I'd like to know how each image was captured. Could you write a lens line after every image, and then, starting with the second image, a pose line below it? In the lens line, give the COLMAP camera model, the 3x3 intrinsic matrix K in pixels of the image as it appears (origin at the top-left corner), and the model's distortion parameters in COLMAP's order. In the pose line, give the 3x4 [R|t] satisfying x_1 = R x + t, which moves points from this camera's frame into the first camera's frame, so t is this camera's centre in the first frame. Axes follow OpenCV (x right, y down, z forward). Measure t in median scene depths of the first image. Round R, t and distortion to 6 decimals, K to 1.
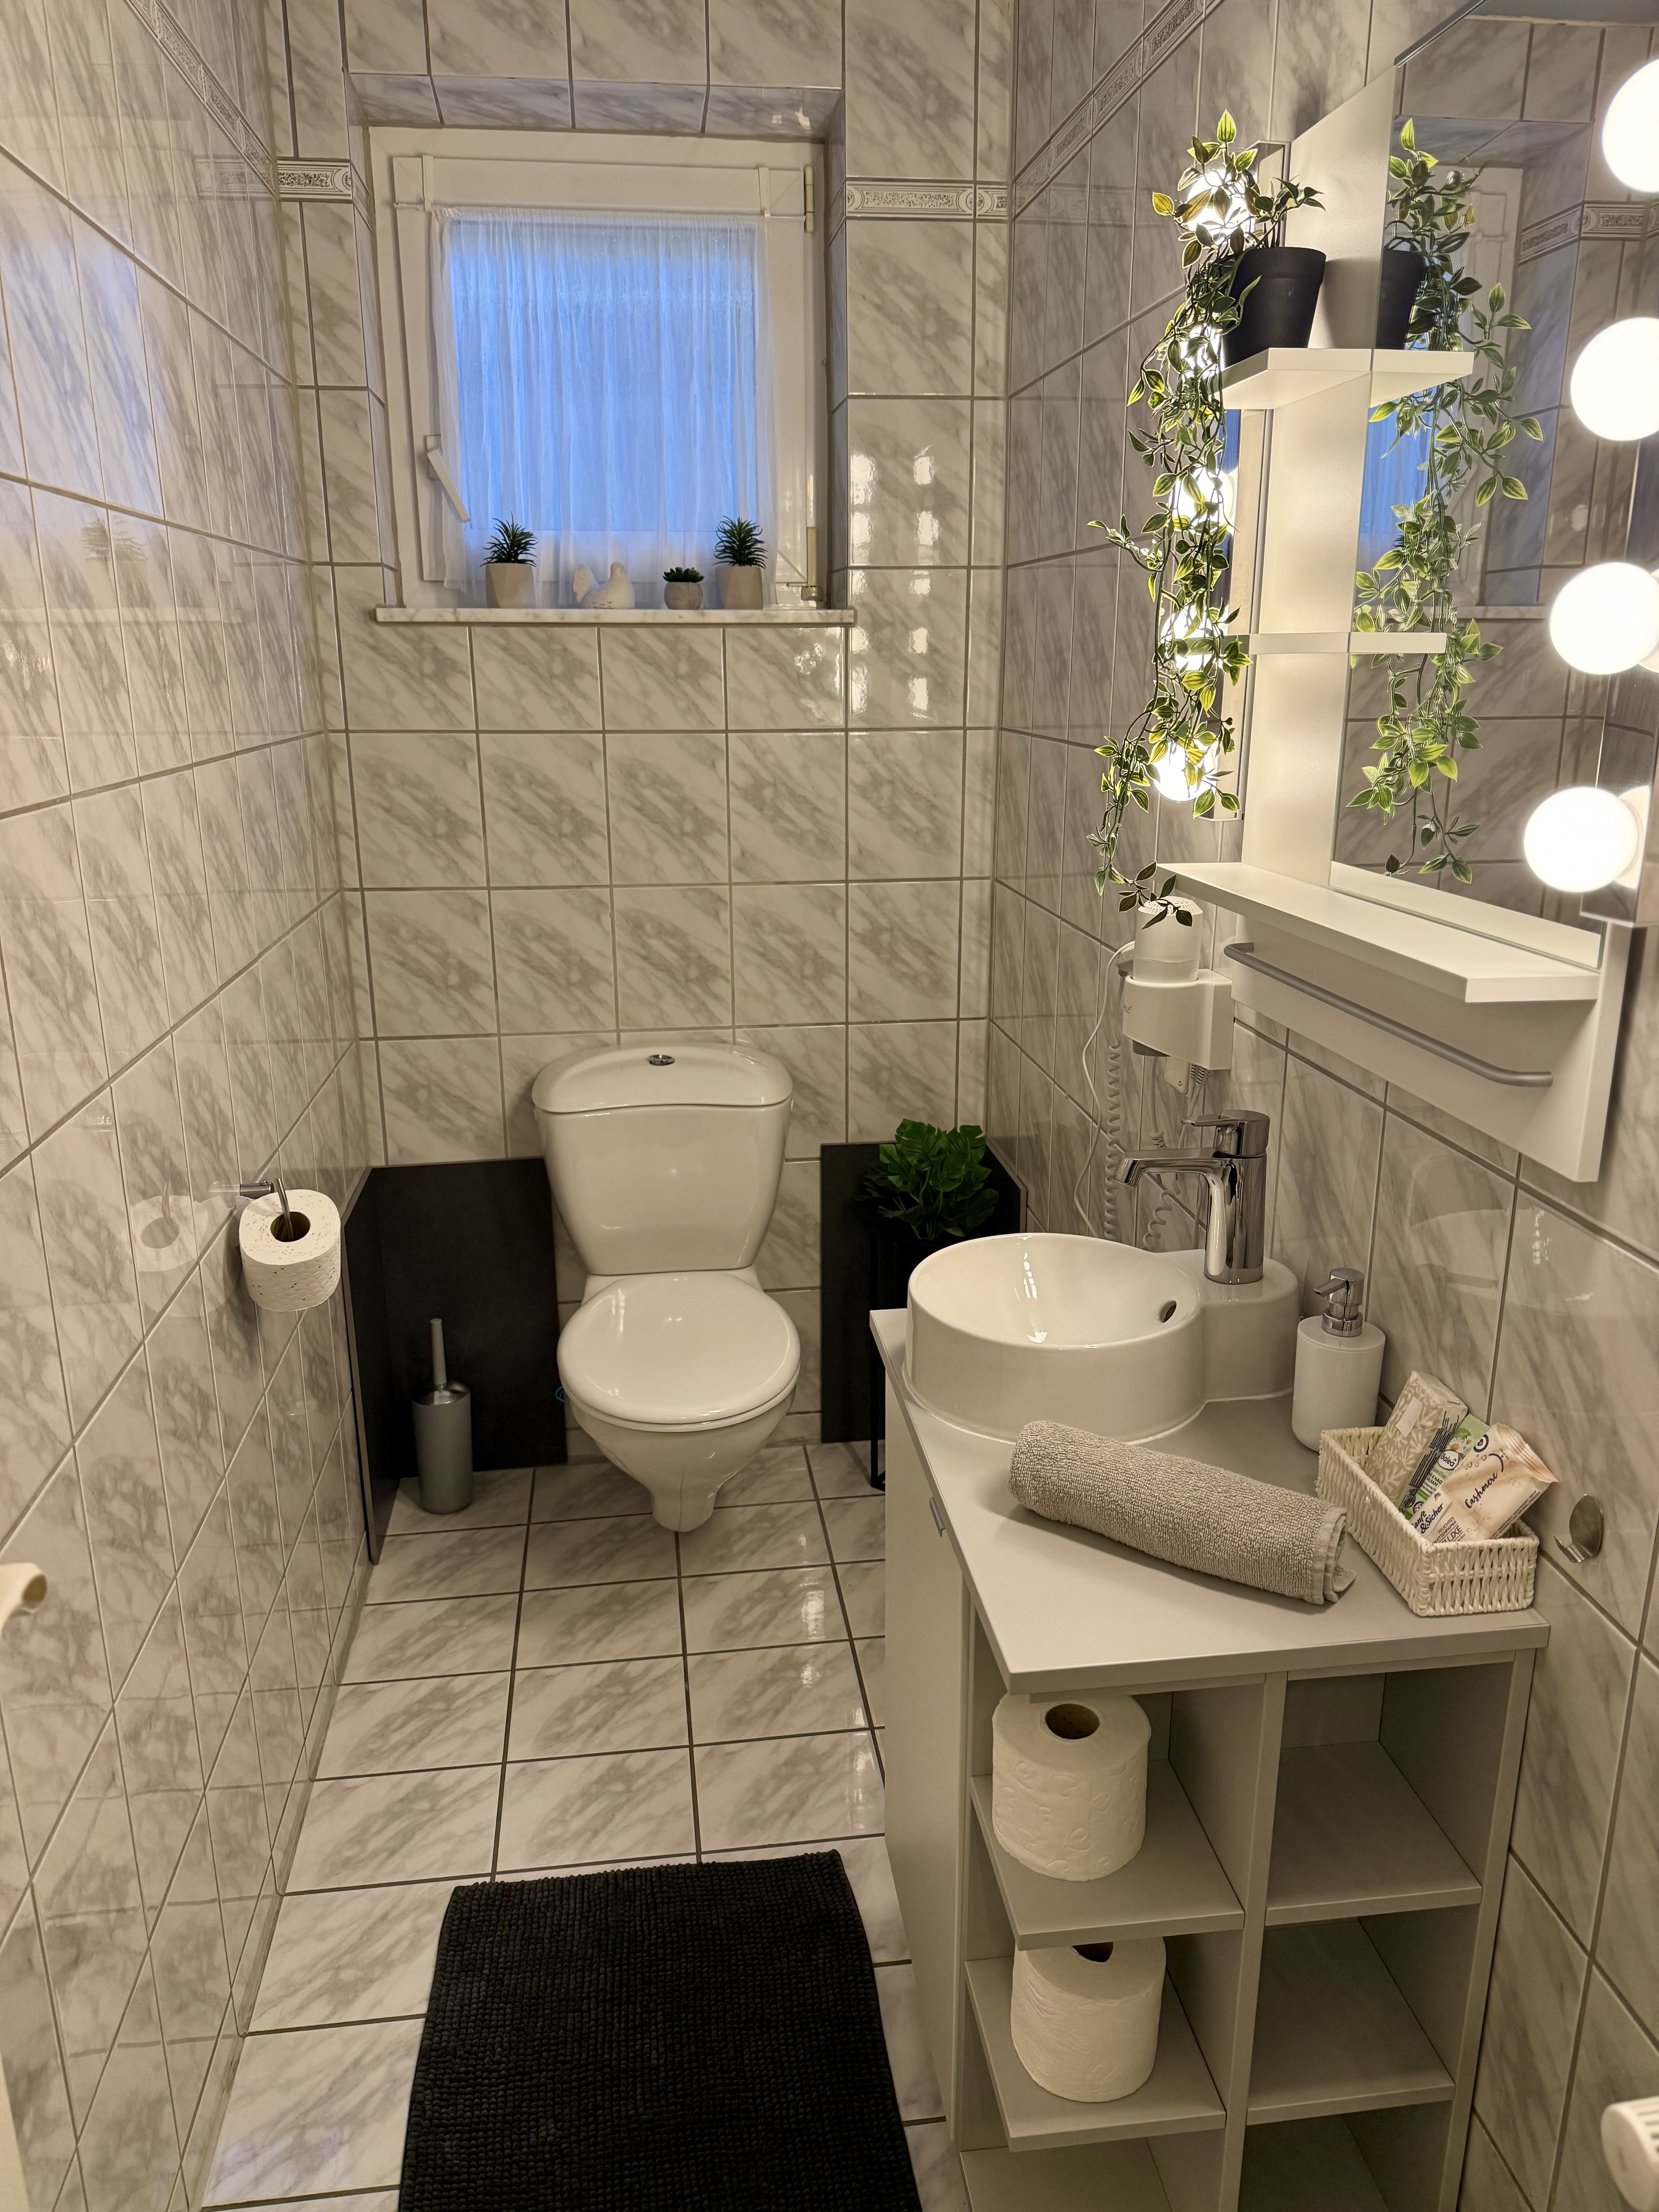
lens RADIAL K [[1570.9, 0, 829.5], [0, 1570.9, 1106.0], [0, 0, 1]] dist [0.098226, -0.198644]
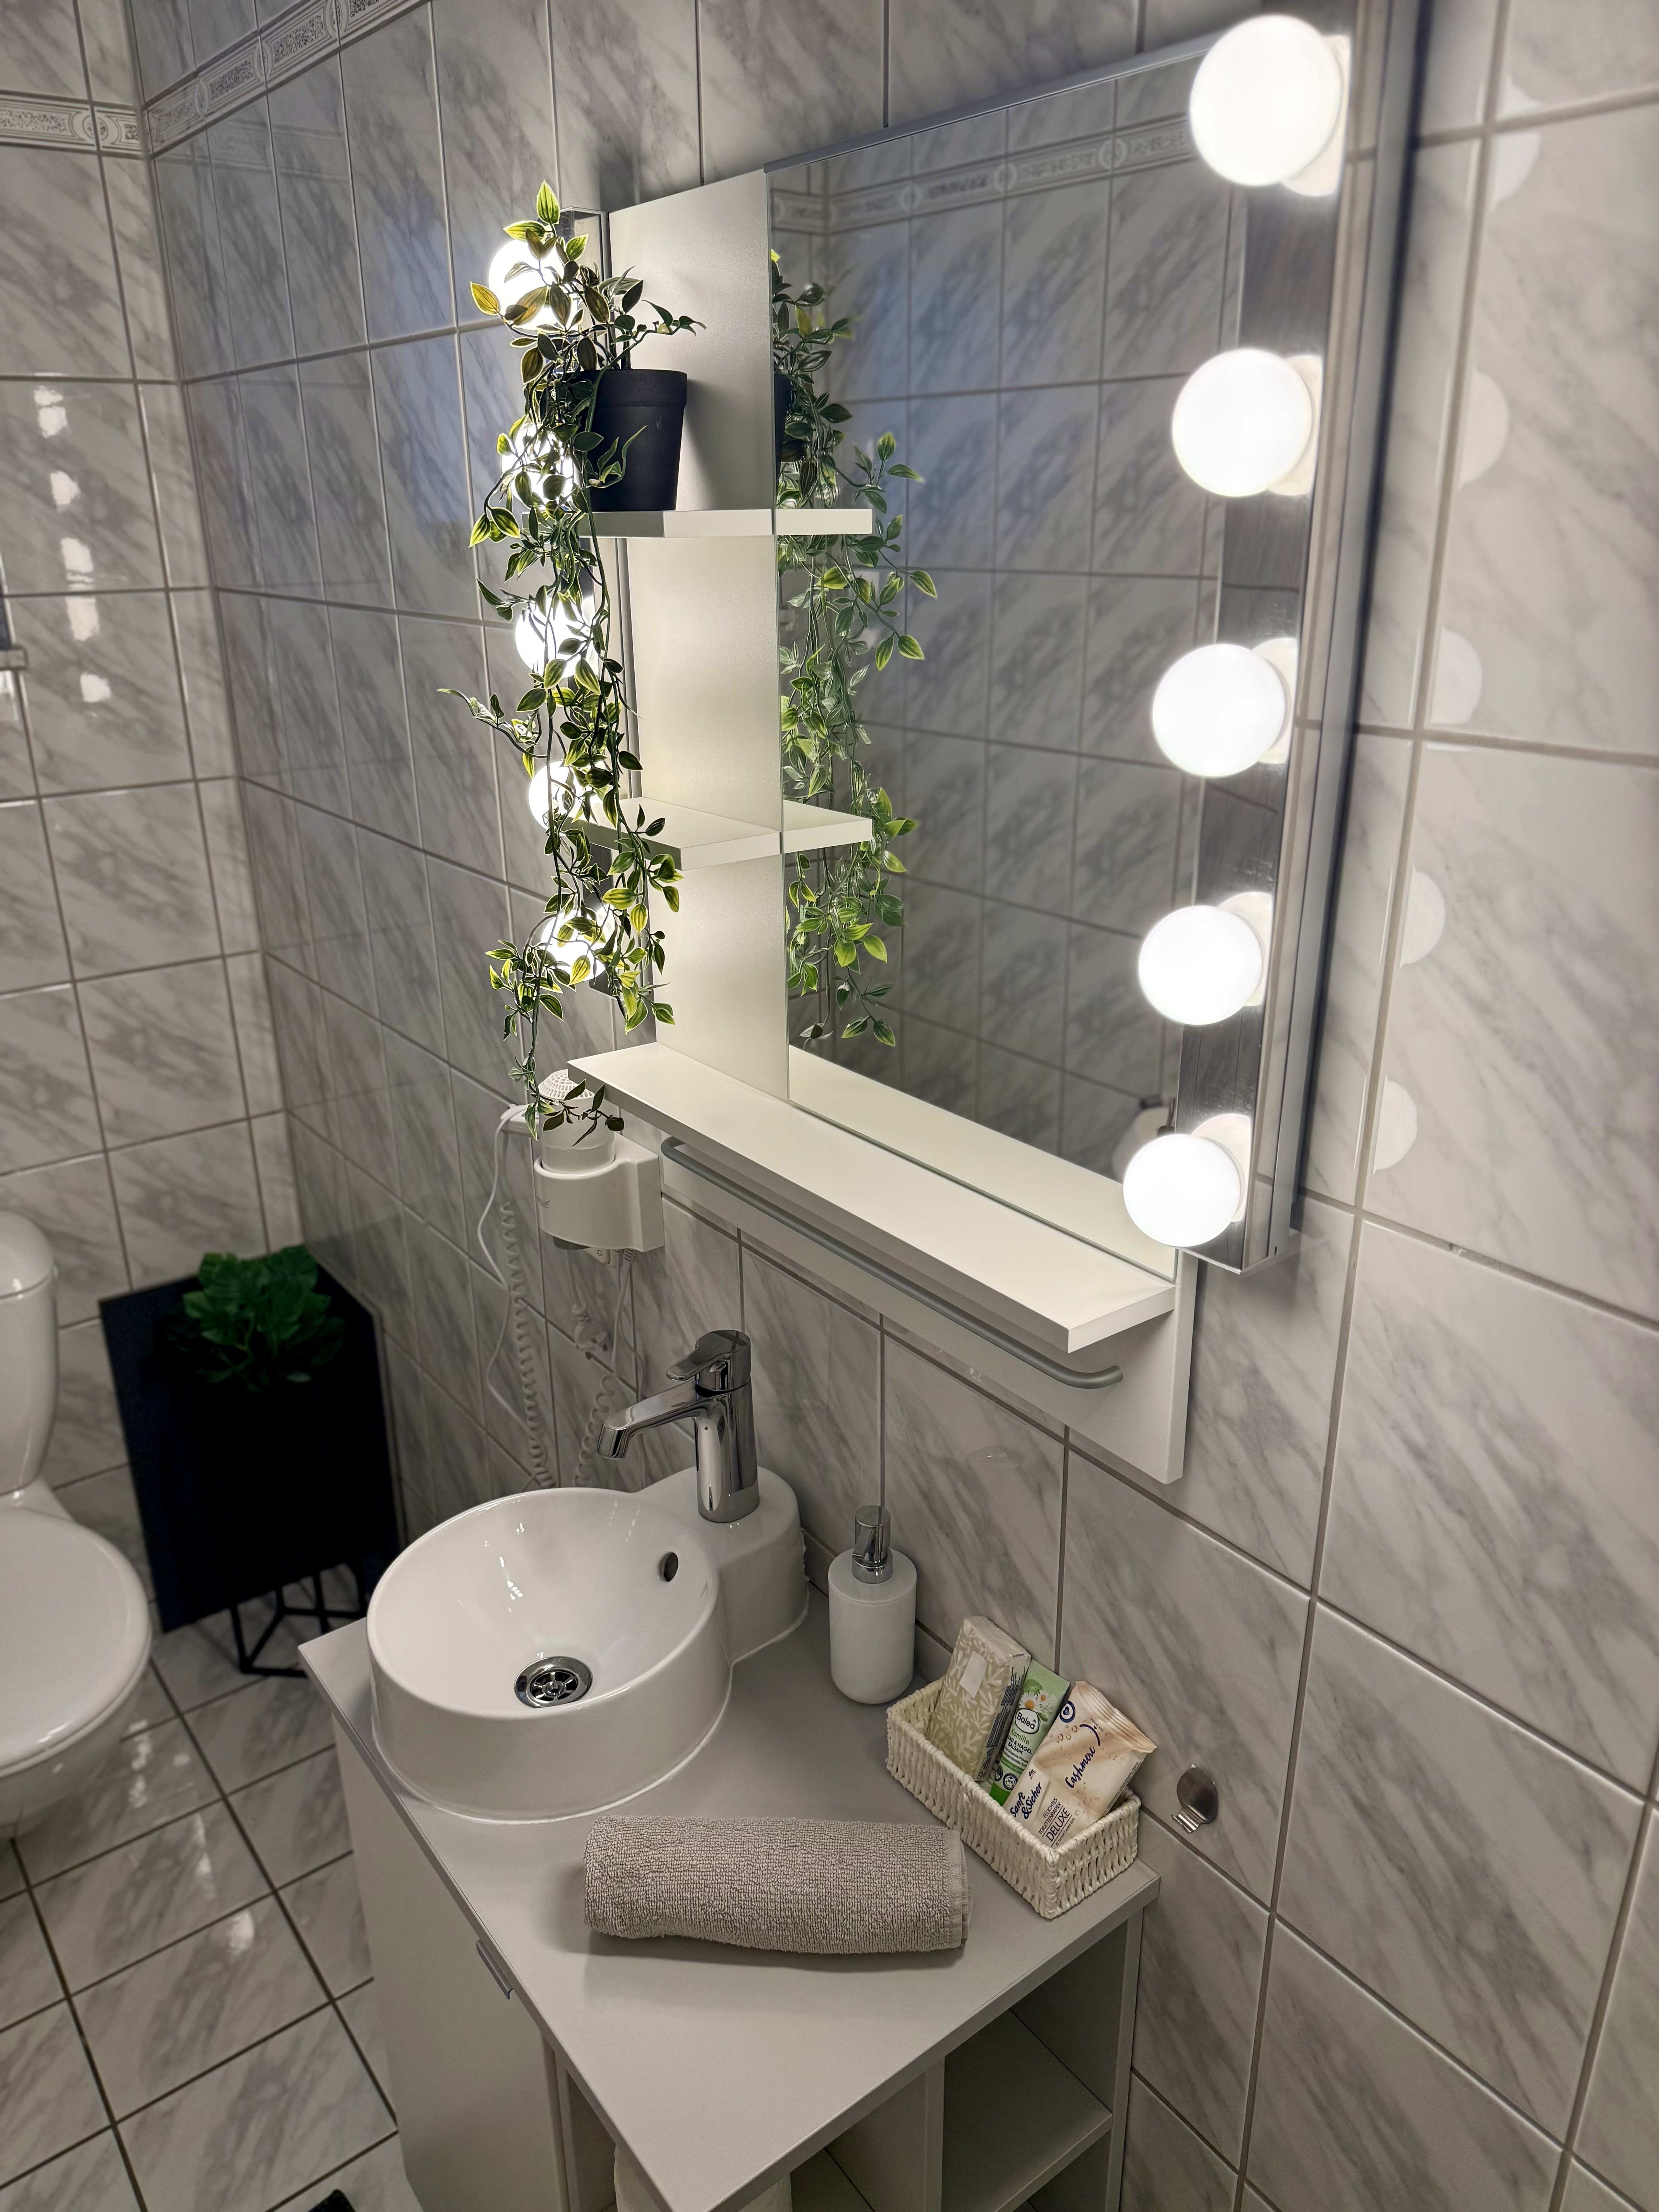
lens RADIAL K [[1578.2, 0, 829.5], [0, 1578.2, 1106.0], [0, 0, 1]] dist [0.093625, -0.138002]
pose [[0.870515, -0.180533, 0.457833, -0.073394], [0.142800, 0.982922, 0.116068, -0.230527], [-0.470968, -0.035660, 0.881429, 0.194293]]
